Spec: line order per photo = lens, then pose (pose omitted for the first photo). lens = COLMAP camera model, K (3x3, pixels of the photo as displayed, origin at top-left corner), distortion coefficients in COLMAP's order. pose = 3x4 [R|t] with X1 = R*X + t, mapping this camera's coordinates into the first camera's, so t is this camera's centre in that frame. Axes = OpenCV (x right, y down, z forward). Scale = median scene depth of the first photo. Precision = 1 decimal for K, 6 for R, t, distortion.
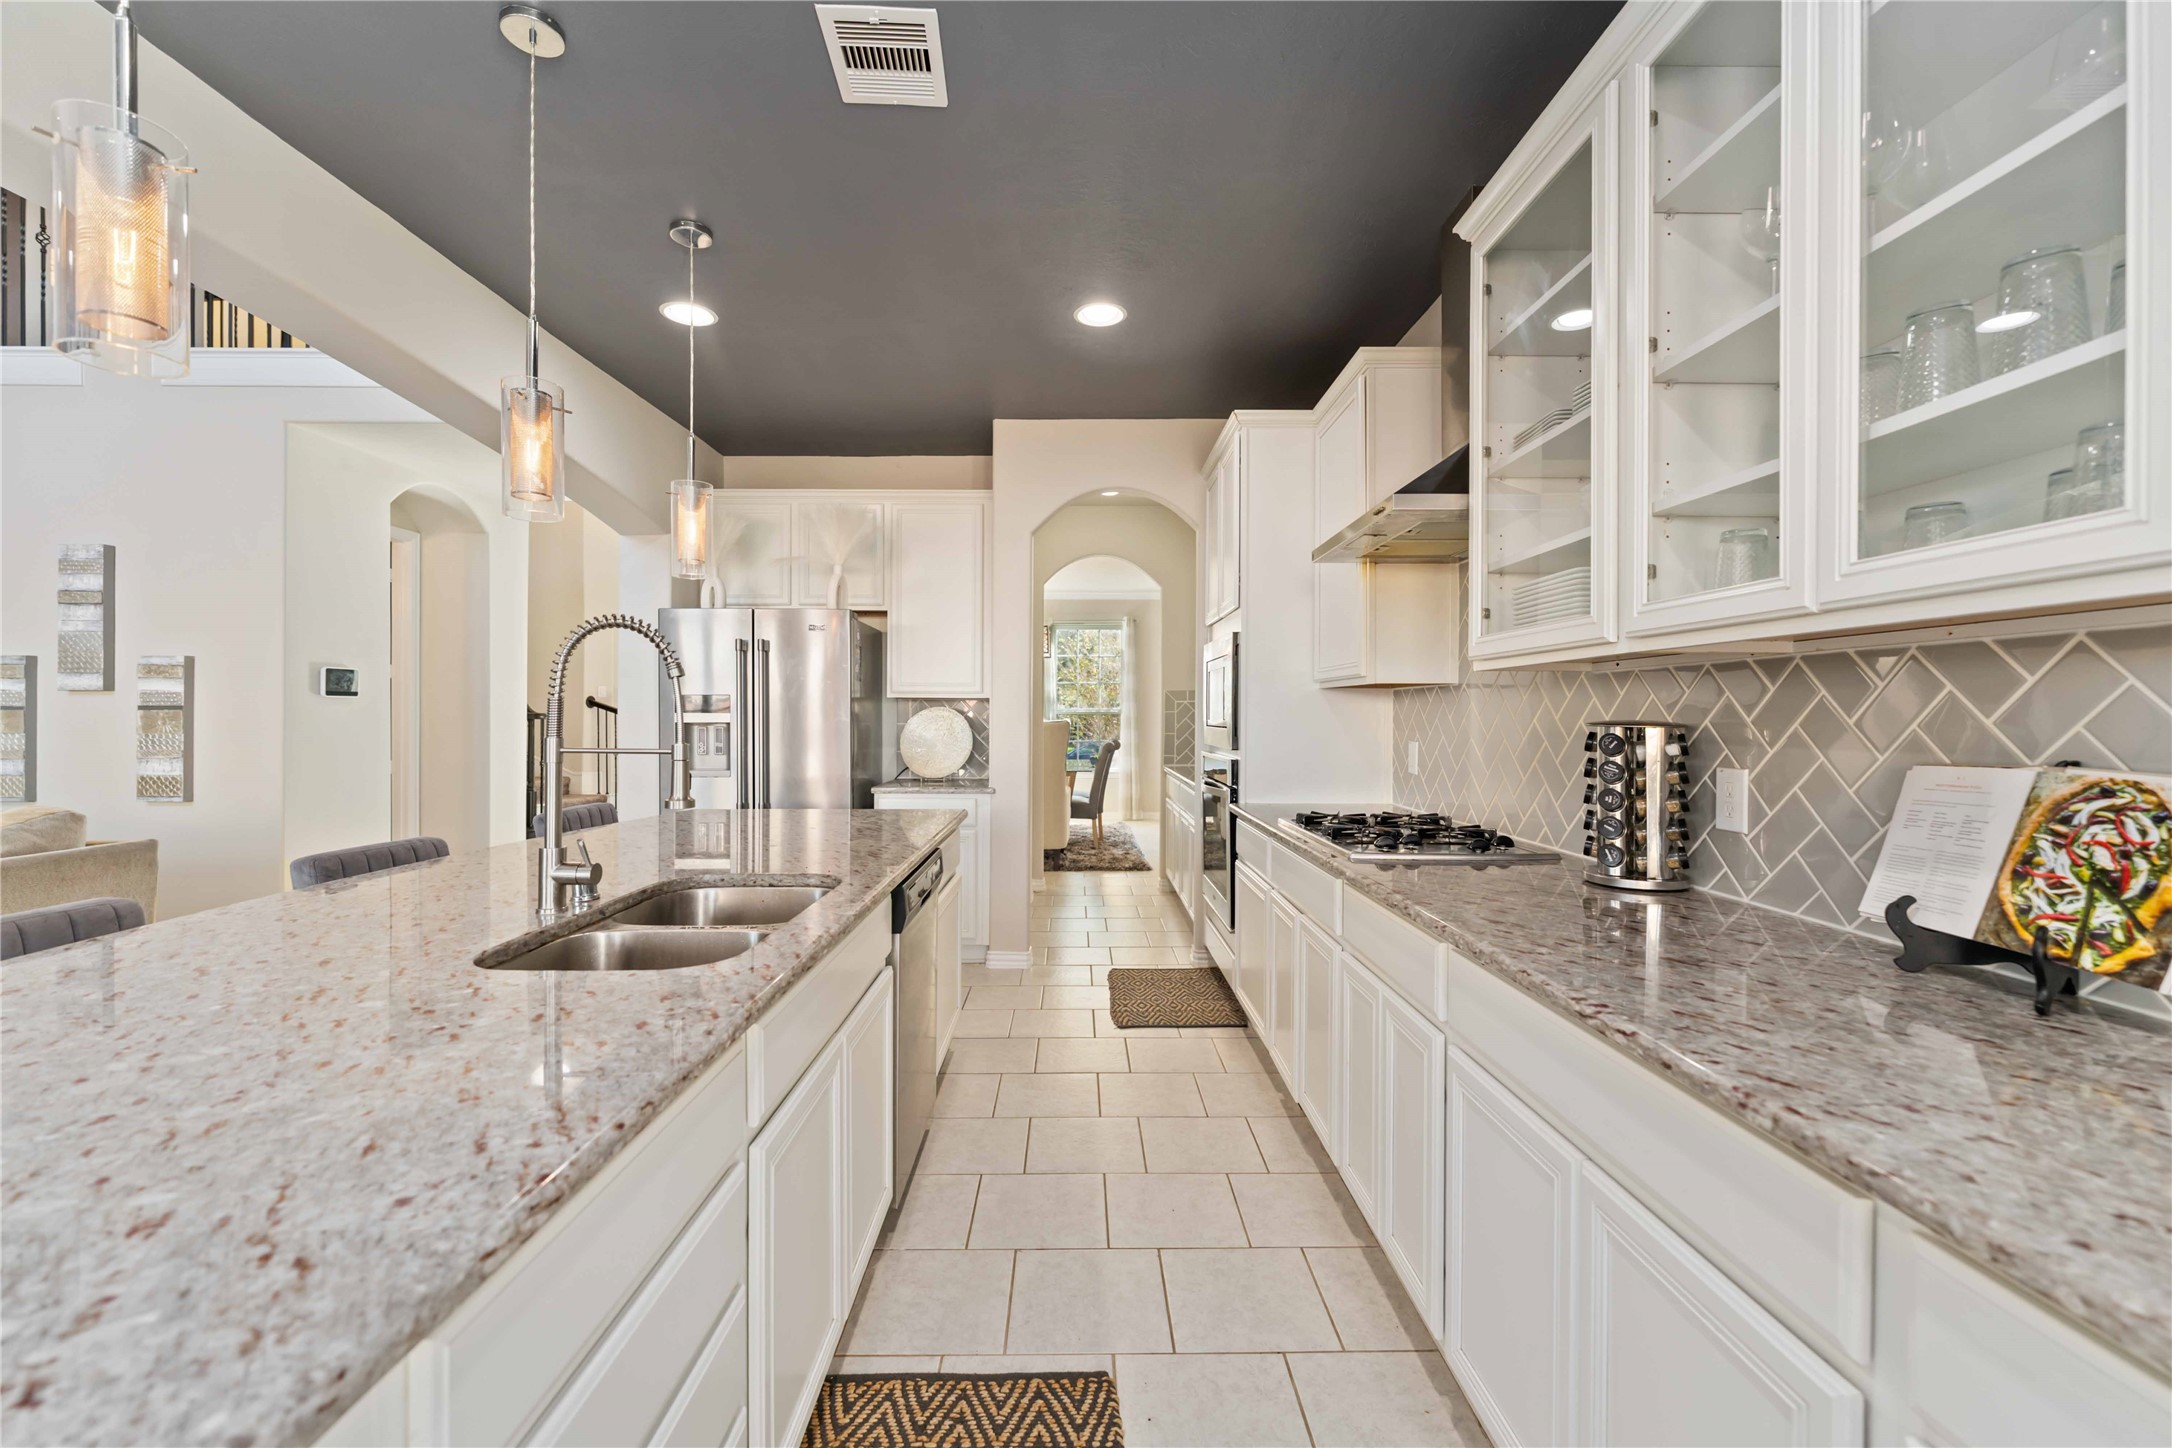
lens RADIAL K [[882.5, 0, 1085.0], [0, 882.5, 707.0], [0, 0, 1]] dist [0.000514, 0.000032]
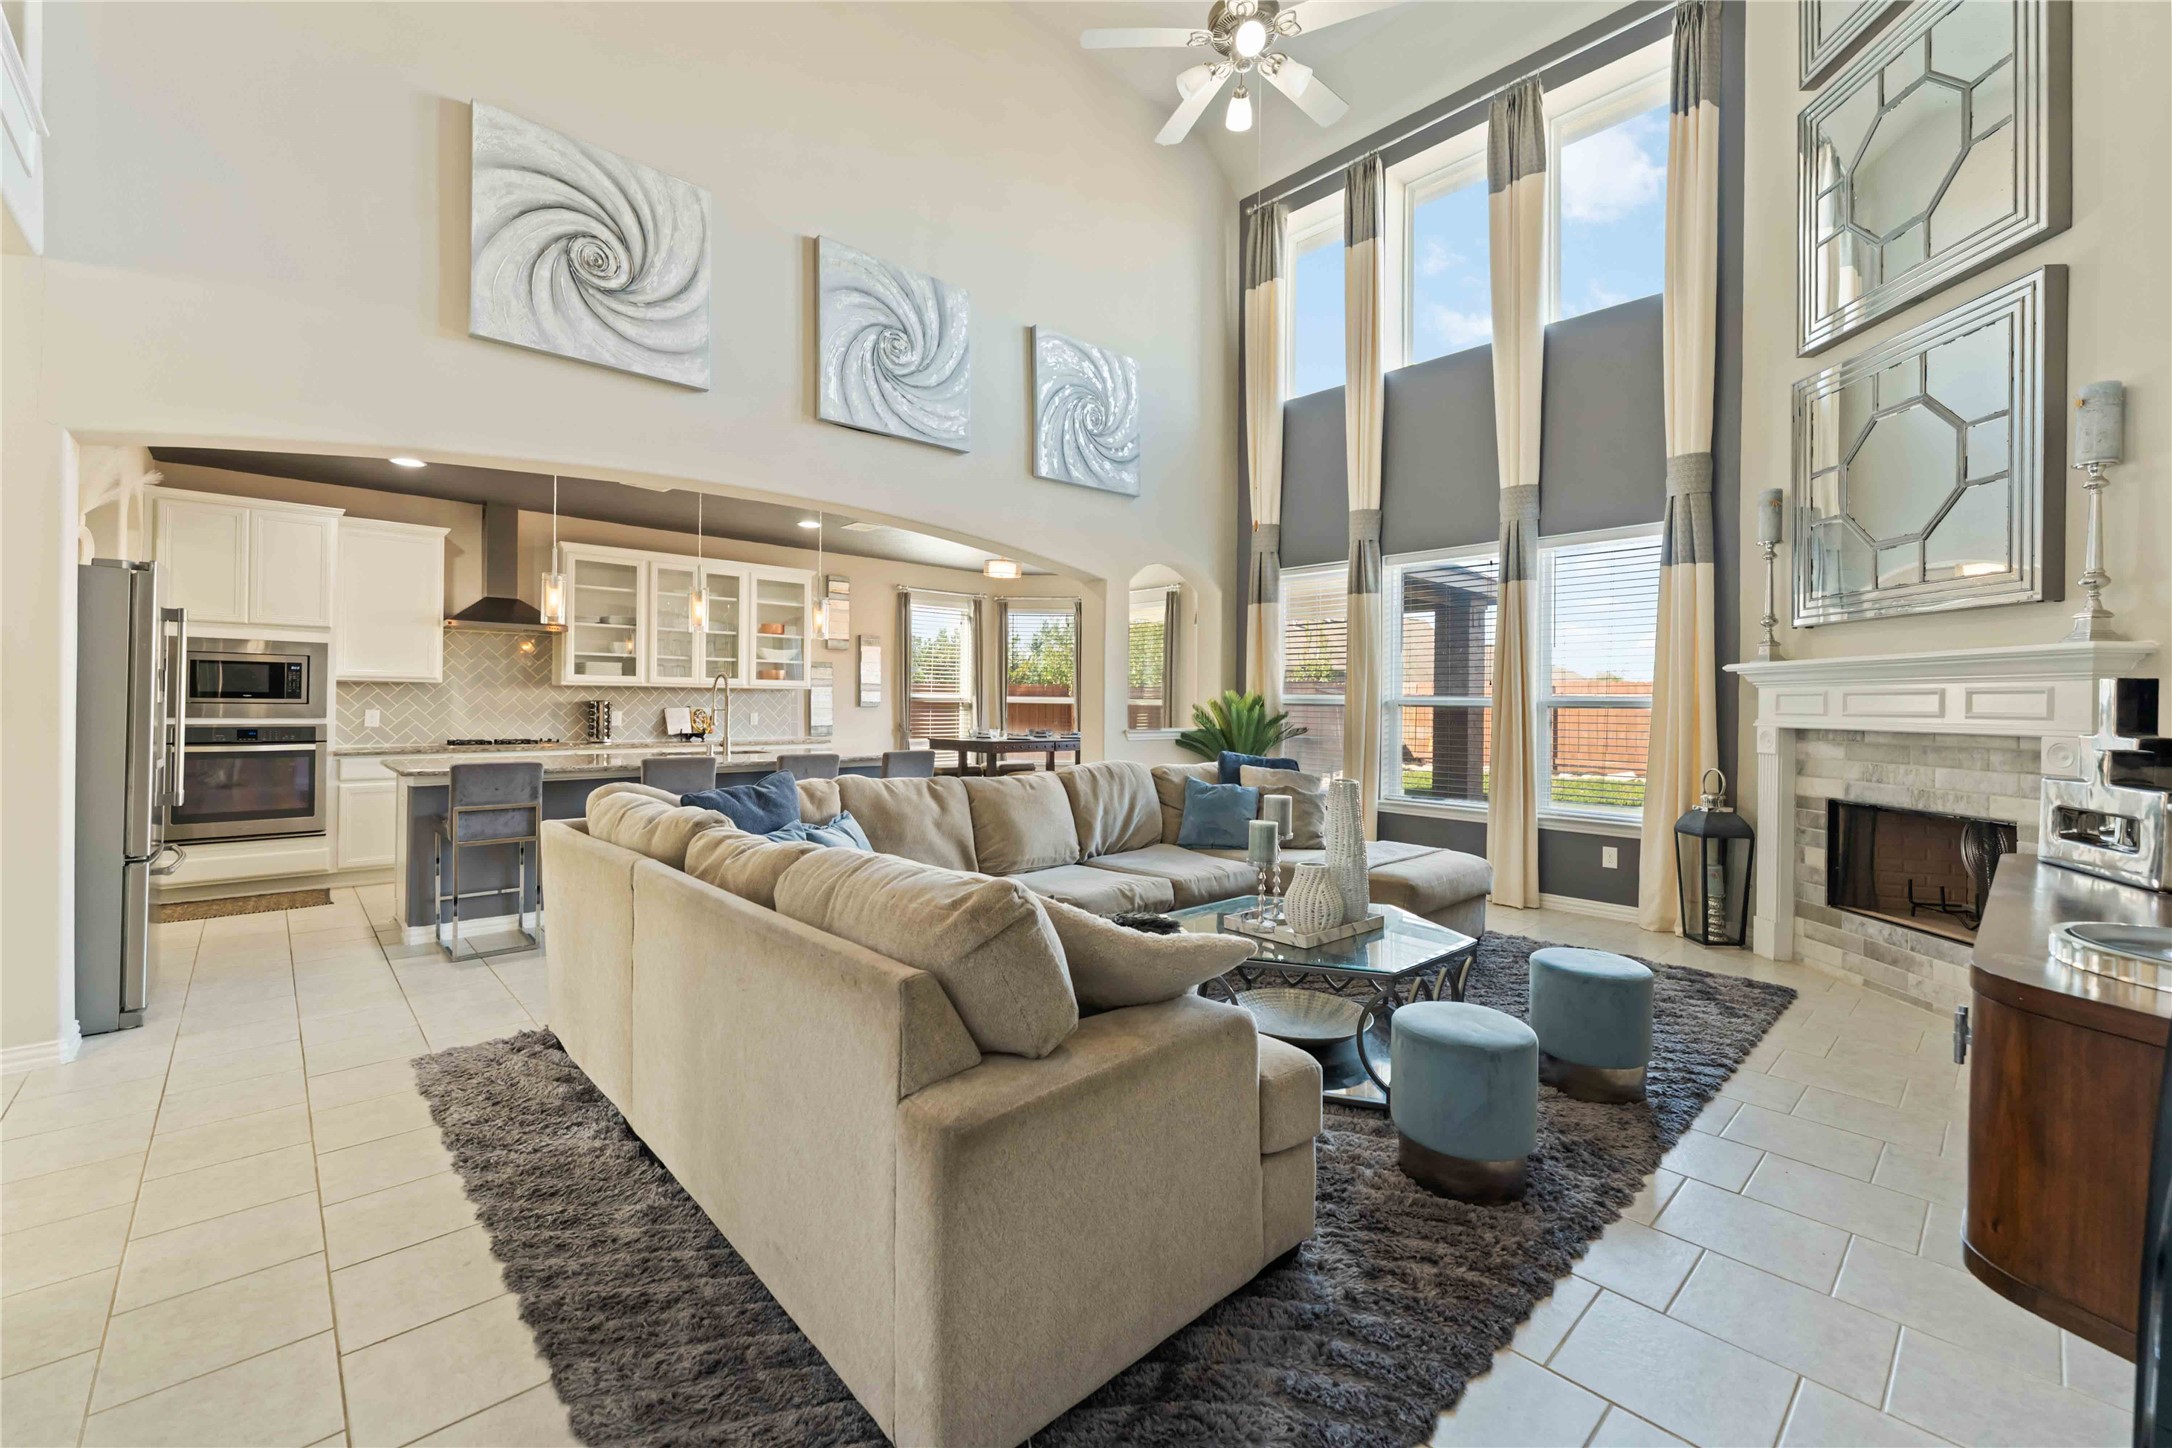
lens RADIAL K [[882.5, 0, 1085.0], [0, 882.5, 707.0], [0, 0, 1]] dist [0.000514, 0.000032]
pose [[-0.671946, -0.004613, 0.740585, -5.908914], [-0.010090, 0.999945, -0.002926, 0.055772], [-0.740531, -0.009439, -0.671956, 3.254716]]
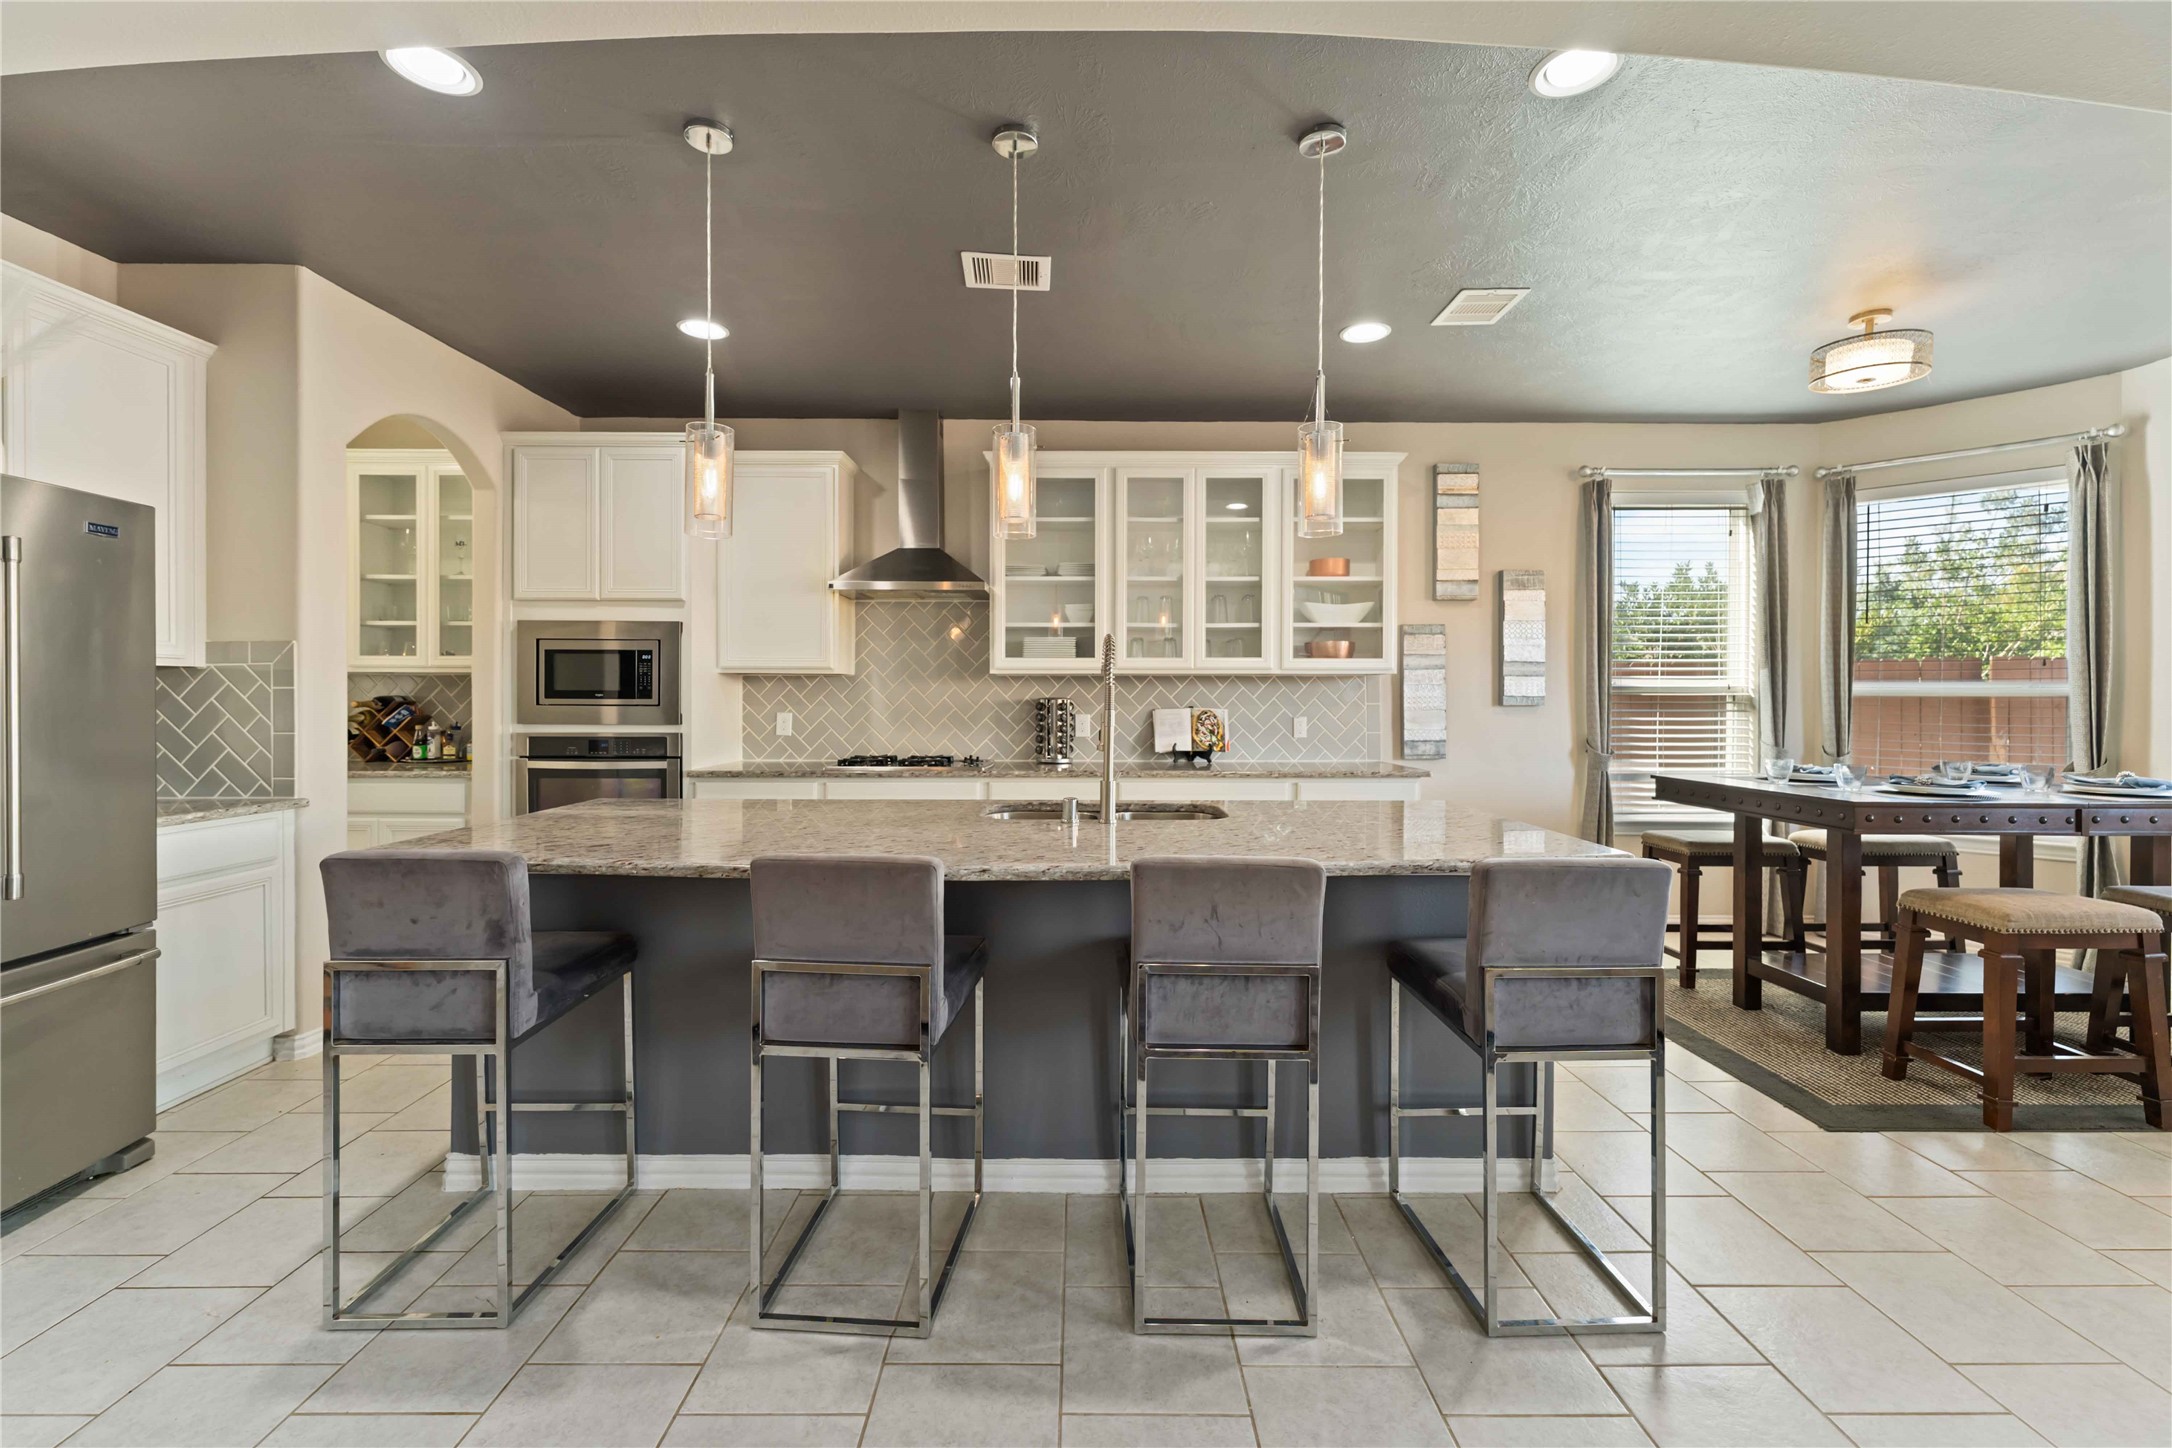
lens RADIAL K [[882.5, 0, 1085.0], [0, 882.5, 707.0], [0, 0, 1]] dist [0.000514, 0.000032]
pose [[0.009256, -0.009647, 0.999911, -2.990152], [-0.005427, 0.999938, 0.009697, 0.028015], [-0.999942, -0.005516, 0.009203, 1.425261]]
